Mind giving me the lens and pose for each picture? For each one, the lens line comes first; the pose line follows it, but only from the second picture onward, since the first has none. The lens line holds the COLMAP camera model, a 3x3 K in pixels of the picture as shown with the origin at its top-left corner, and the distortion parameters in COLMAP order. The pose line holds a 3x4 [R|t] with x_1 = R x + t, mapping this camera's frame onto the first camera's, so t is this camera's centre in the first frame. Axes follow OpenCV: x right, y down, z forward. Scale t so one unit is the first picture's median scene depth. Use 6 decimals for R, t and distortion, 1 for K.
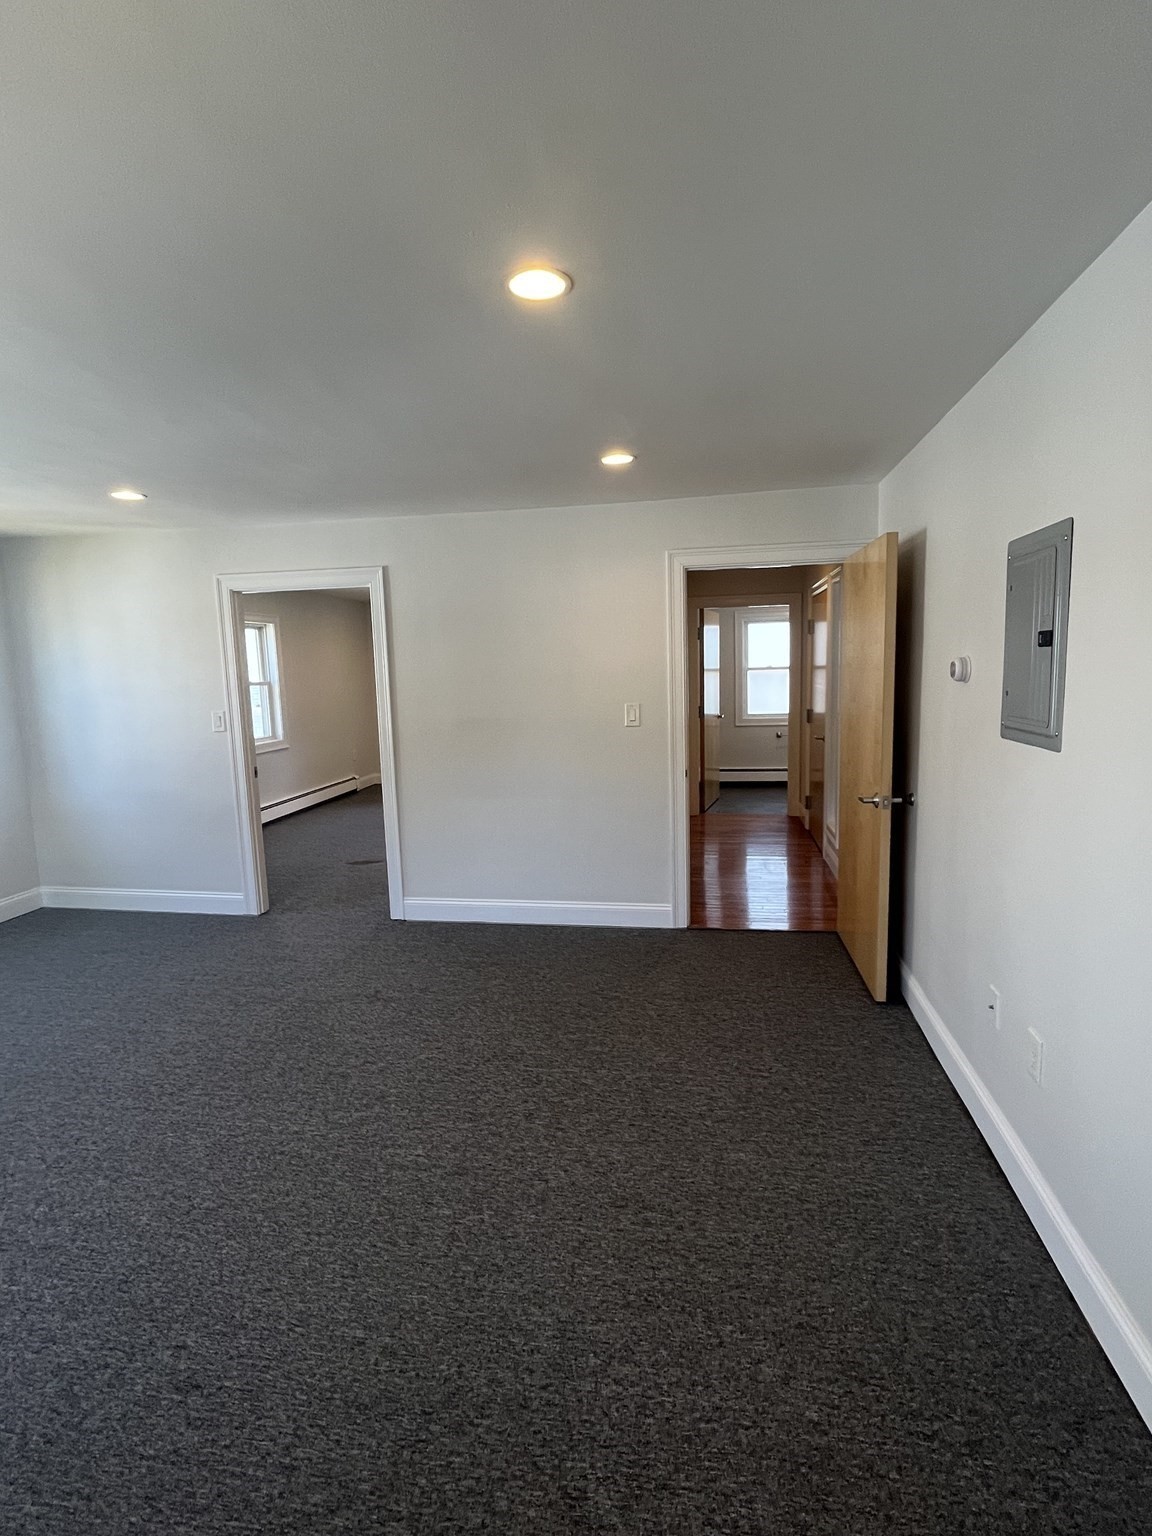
lens RADIAL K [[754.2, 0, 580.8], [0, 754.2, 763.1], [0, 0, 1]] dist [-0.002840, 0.000356]
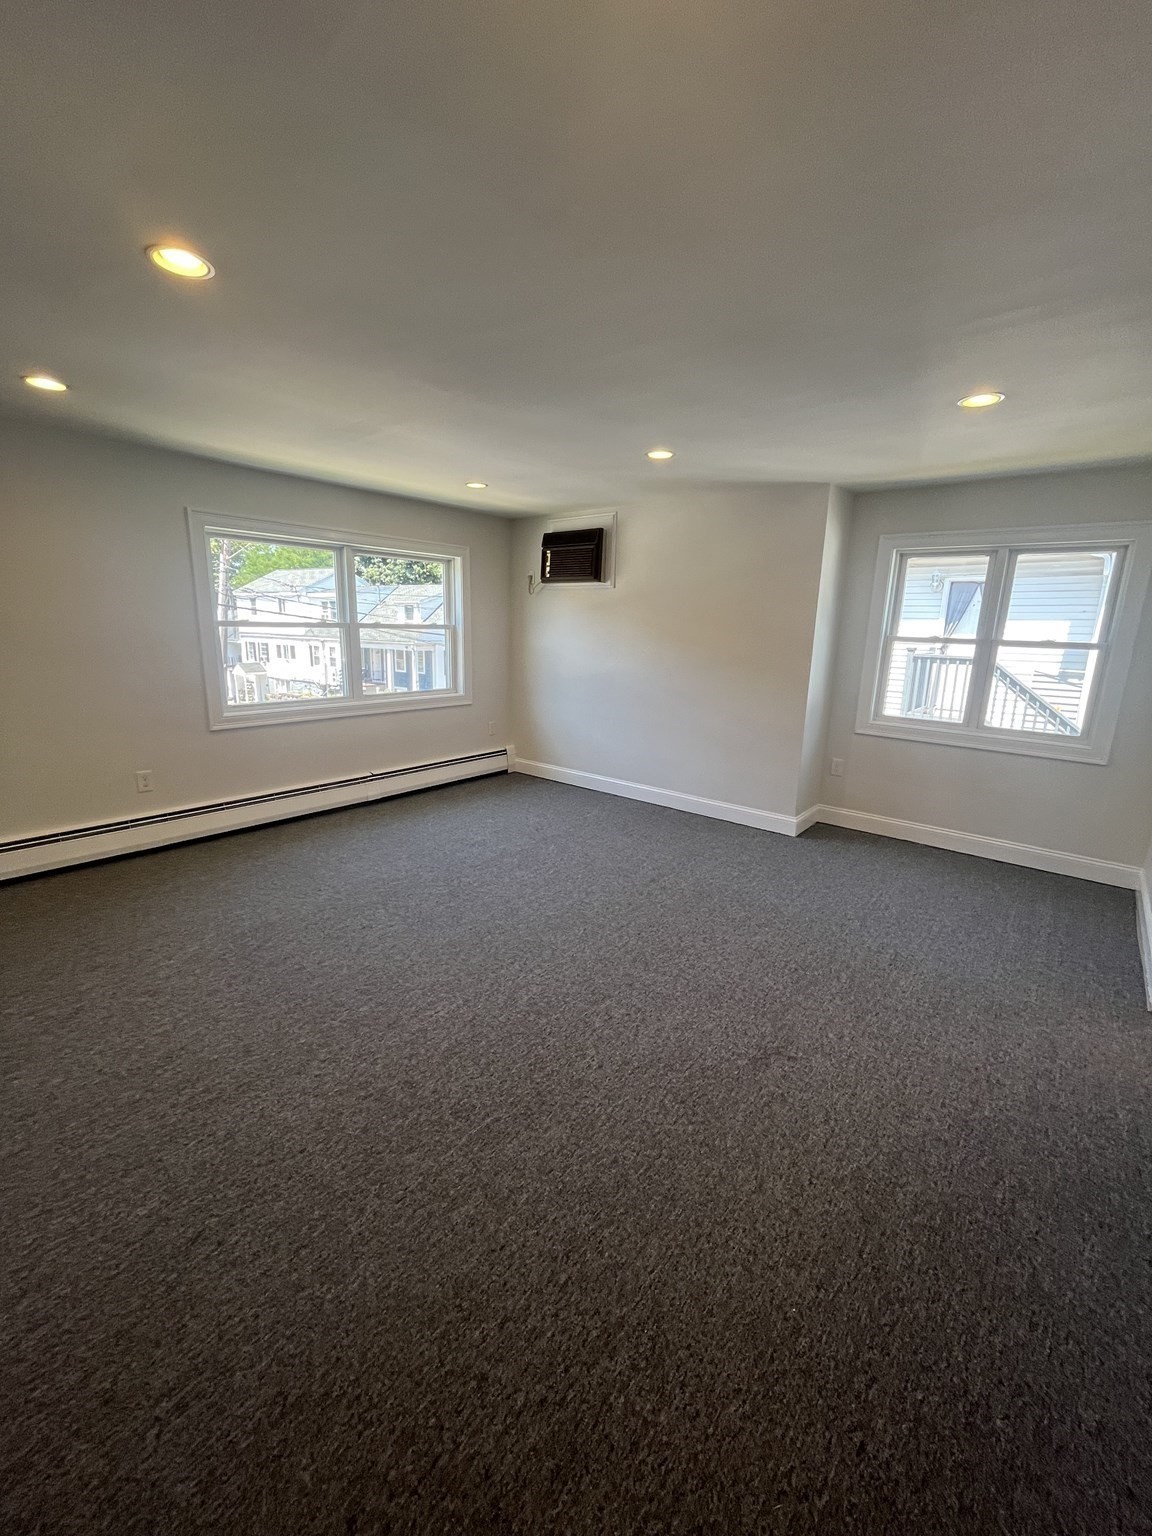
lens RADIAL K [[624.1, 0, 578.1], [0, 624.1, 767.4], [0, 0, 1]] dist [-0.001810, 0.000675]
pose [[-0.502893, 0.205238, -0.839629, 0.269685], [-0.123374, 0.944410, 0.304744, -0.116008], [0.855499, 0.256842, -0.449616, 0.961870]]
